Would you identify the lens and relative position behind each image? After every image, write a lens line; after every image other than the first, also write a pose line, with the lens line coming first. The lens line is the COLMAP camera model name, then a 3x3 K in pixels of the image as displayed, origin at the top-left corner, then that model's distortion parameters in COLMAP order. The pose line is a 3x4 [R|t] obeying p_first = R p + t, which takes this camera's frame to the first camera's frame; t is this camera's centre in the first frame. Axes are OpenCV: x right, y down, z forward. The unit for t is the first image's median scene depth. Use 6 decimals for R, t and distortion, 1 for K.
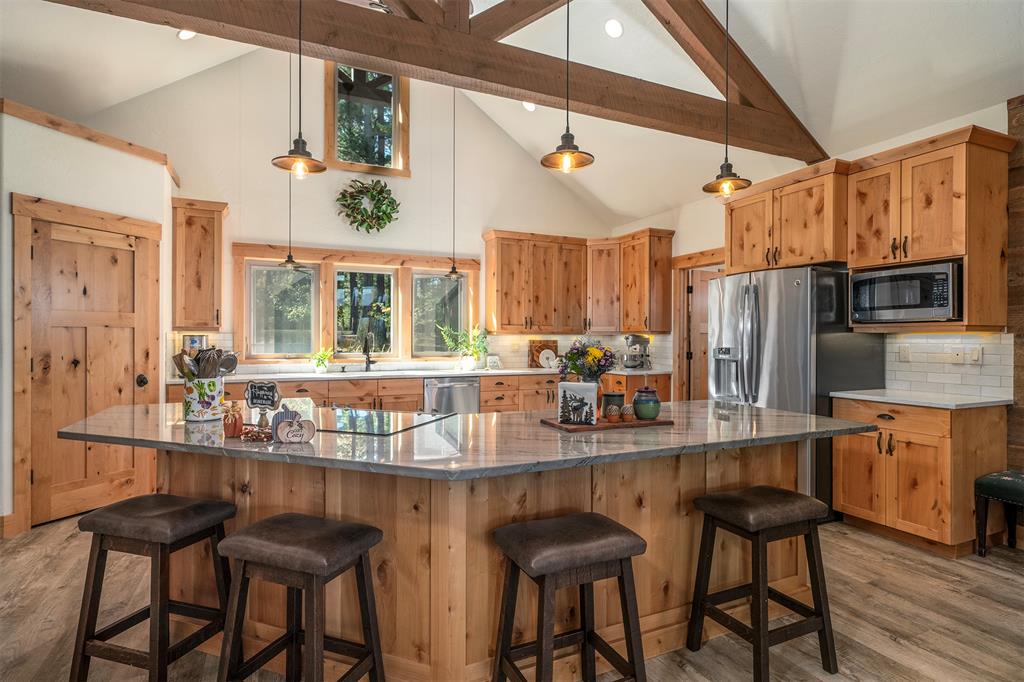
lens RADIAL K [[520.8, 0, 510.9], [0, 520.8, 340.3], [0, 0, 1]] dist [-0.002417, -0.000447]
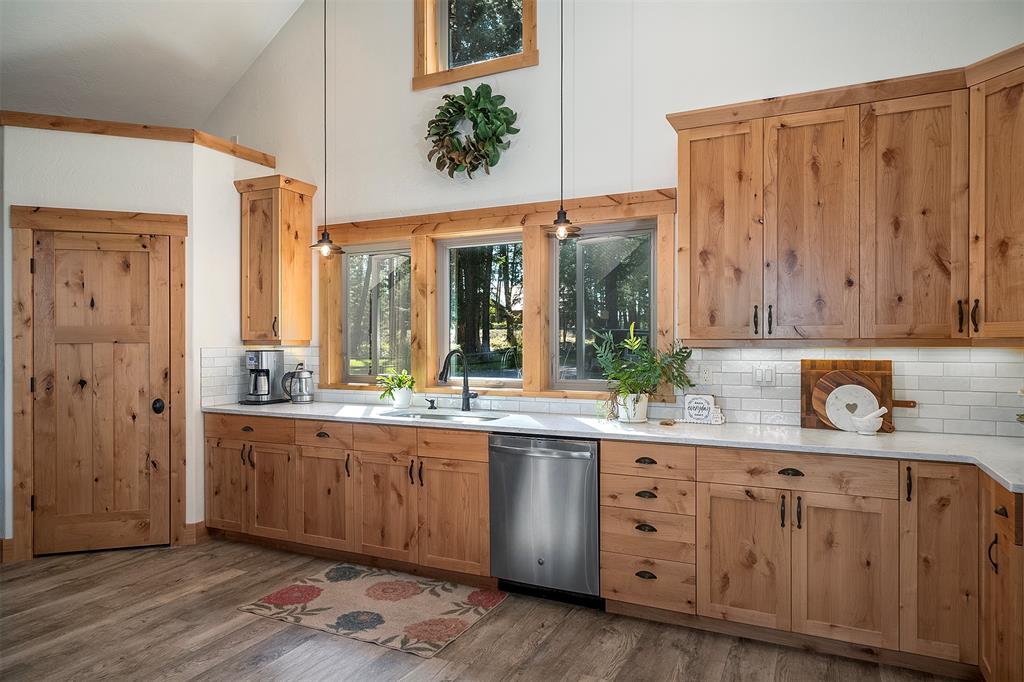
lens RADIAL K [[637.8, 0, 510.2], [0, 637.8, 345.8], [0, 0, 1]] dist [0.002142, -0.000940]
pose [[0.631798, -0.002813, -0.775128, 0.326715], [0.000310, 0.999994, -0.003376, -0.011800], [0.775133, 0.001893, 0.631796, 0.581639]]
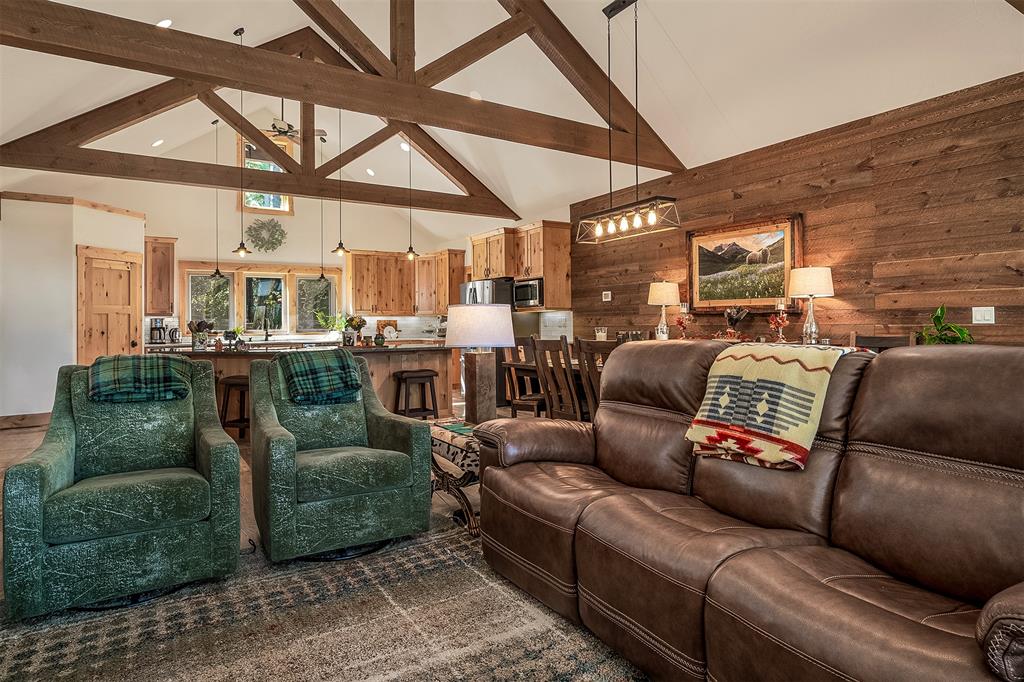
lens RADIAL K [[558.7, 0, 485.8], [0, 558.7, 314.3], [0, 0, 1]] dist [-0.000622, 0.000554]
pose [[0.993626, -0.011740, 0.112112, 0.194116], [0.014268, 0.999661, -0.021773, 0.025946], [-0.111818, 0.023233, 0.993457, -0.746262]]
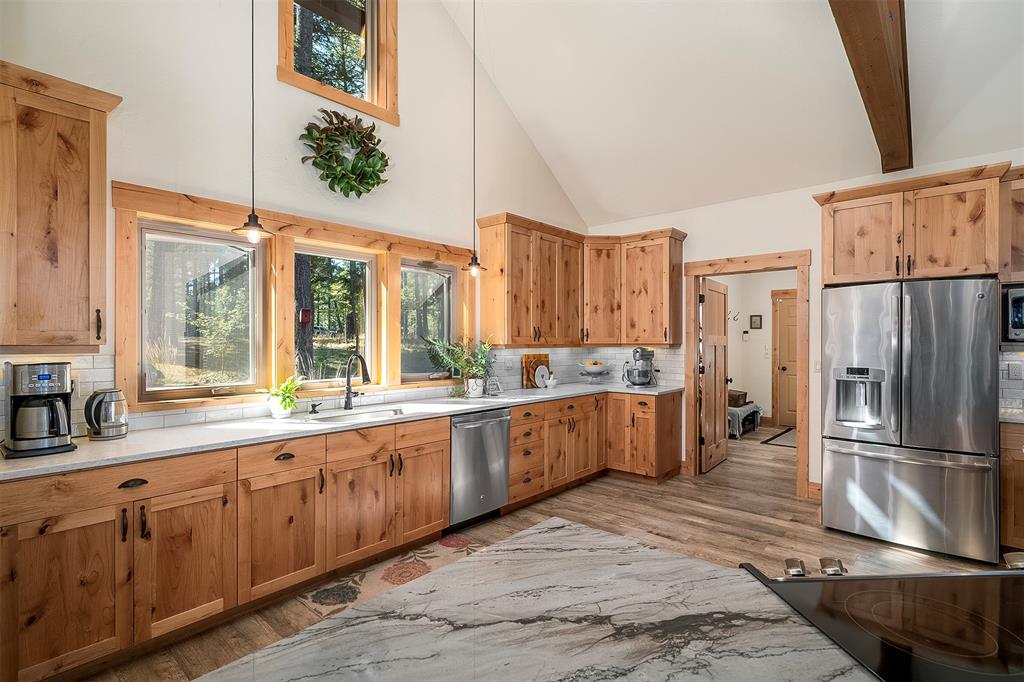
lens RADIAL K [[492.0, 0, 510.2], [0, 492.0, 341.5], [0, 0, 1]] dist [0.003927, 0.000829]
pose [[0.915633, -0.003246, 0.402002, -0.338810], [0.004714, 0.999985, -0.002661, -0.022051], [-0.401987, 0.004332, 0.915635, 0.356421]]
